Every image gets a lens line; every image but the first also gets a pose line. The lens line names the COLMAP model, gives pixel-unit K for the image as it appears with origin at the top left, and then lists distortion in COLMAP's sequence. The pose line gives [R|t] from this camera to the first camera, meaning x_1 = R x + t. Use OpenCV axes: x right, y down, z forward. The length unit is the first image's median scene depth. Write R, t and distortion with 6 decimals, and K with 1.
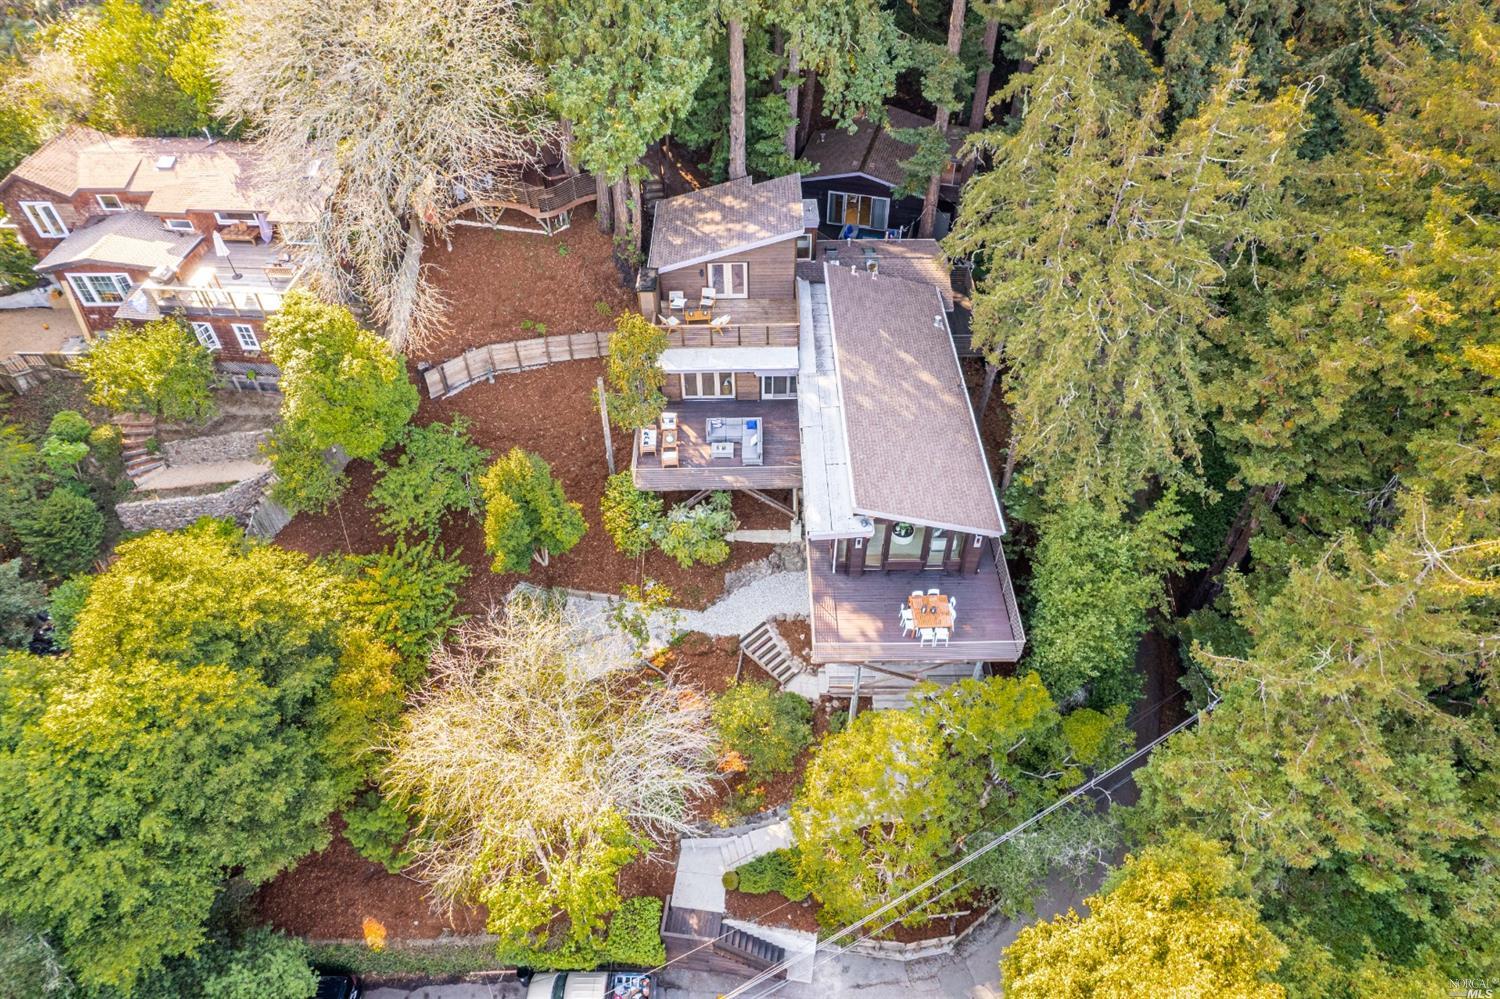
lens RADIAL K [[956.9, 0, 744.2], [0, 956.9, 507.8], [0, 0, 1]] dist [-0.038462, 0.031908]
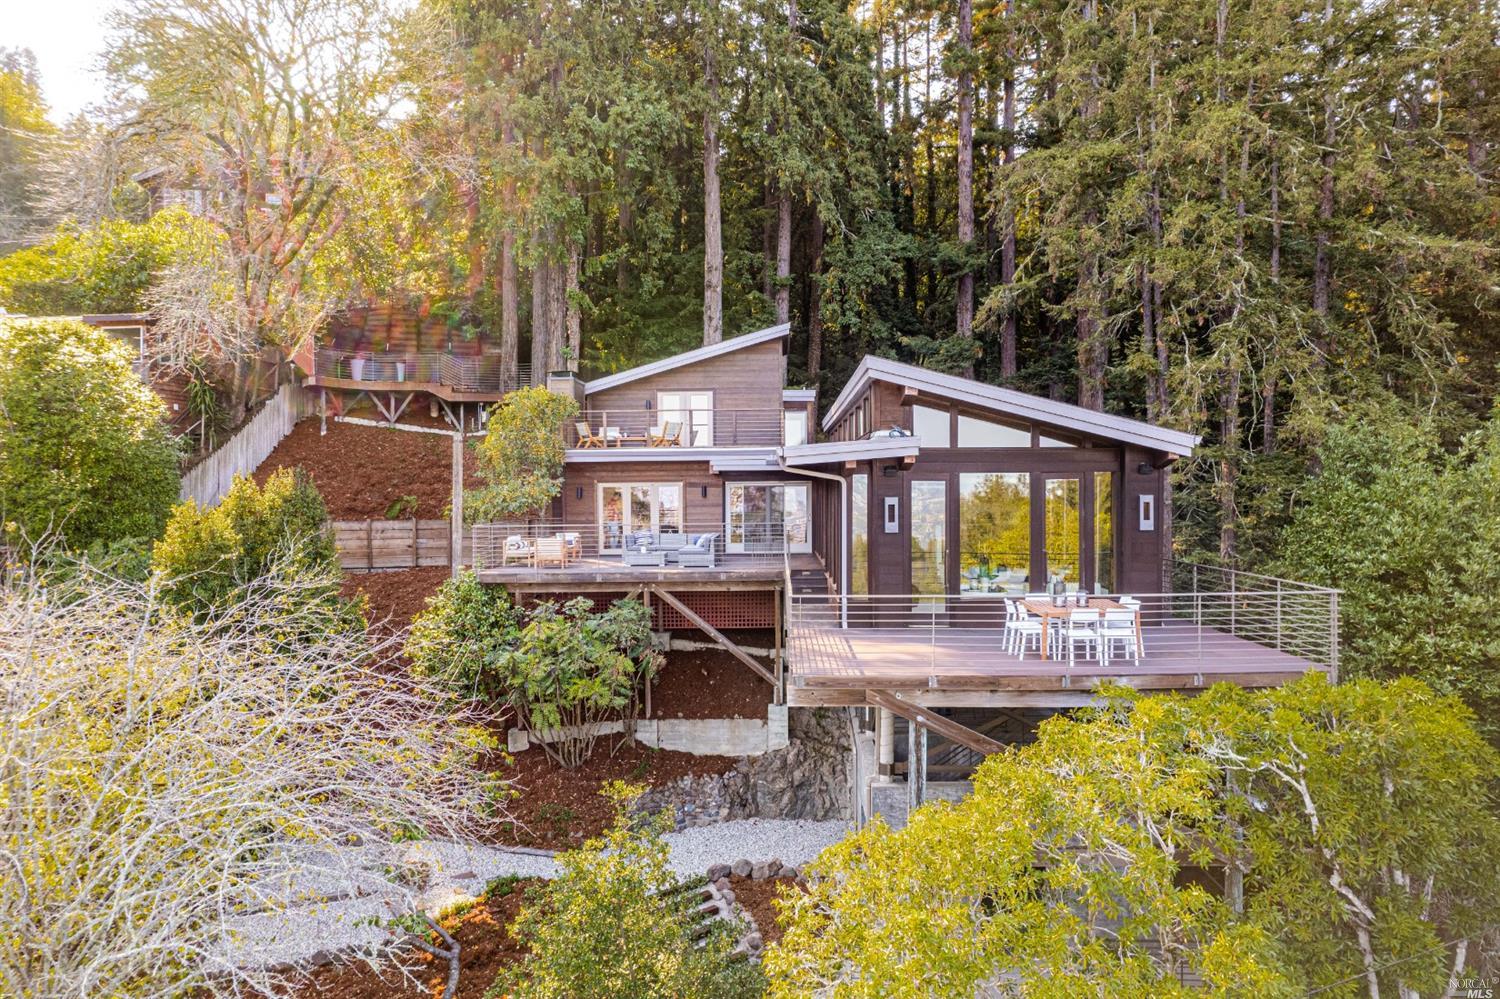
lens RADIAL K [[956.9, 0, 748.8], [0, 956.9, 496.6], [0, 0, 1]] dist [-0.038462, 0.031908]
pose [[0.999202, 0.004107, -0.039722, 0.059138], [-0.031568, 0.690446, -0.722695, 0.315305], [0.024458, 0.723372, 0.690025, 0.571339]]
